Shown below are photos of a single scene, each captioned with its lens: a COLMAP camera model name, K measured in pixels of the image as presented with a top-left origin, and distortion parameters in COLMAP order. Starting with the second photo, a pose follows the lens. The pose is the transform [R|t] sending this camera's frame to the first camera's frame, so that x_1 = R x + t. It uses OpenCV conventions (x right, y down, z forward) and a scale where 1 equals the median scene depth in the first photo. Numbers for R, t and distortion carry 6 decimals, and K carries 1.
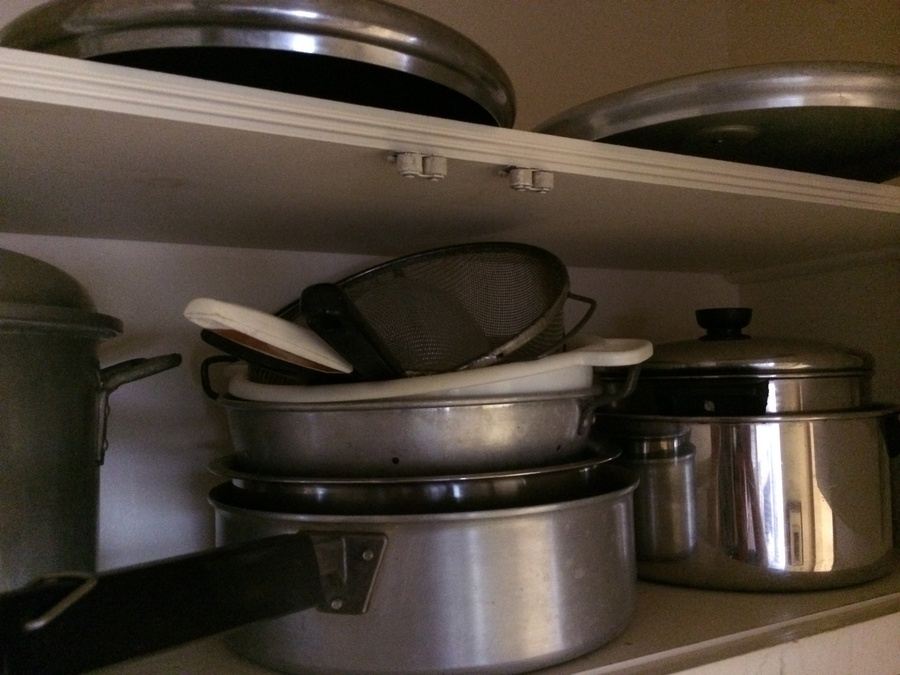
lens RADIAL K [[676.2, 0, 444.7], [0, 676.2, 343.7], [0, 0, 1]] dist [0.055229, -0.005193]
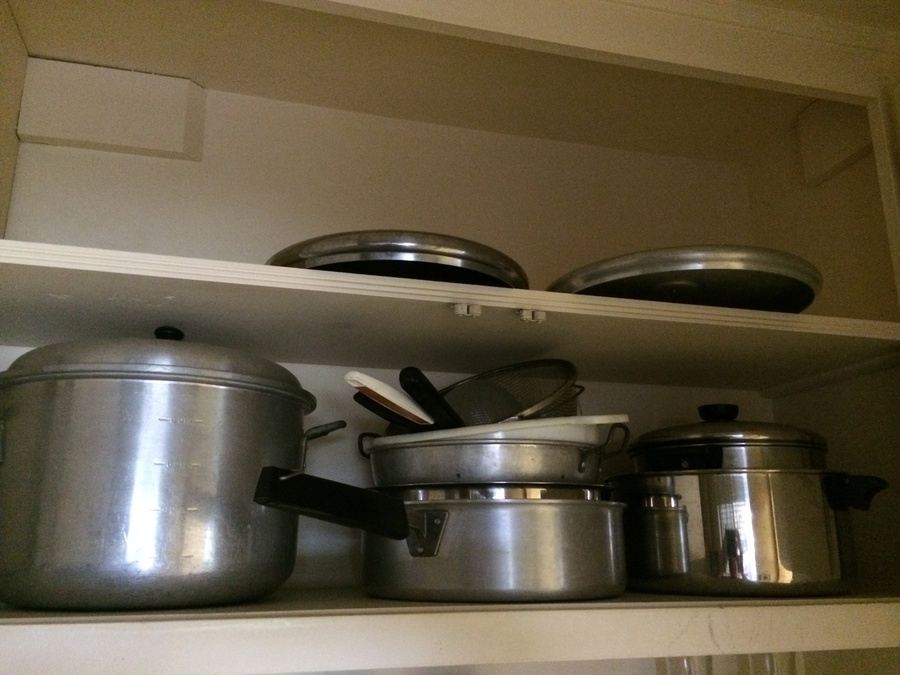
lens RADIAL K [[676.2, 0, 444.7], [0, 676.2, 343.7], [0, 0, 1]] dist [0.055229, -0.005193]
pose [[0.972721, -0.030333, -0.229987, 0.282688], [-0.023539, 0.973391, -0.227938, 0.224858], [0.230782, 0.227133, 0.946124, -0.674615]]
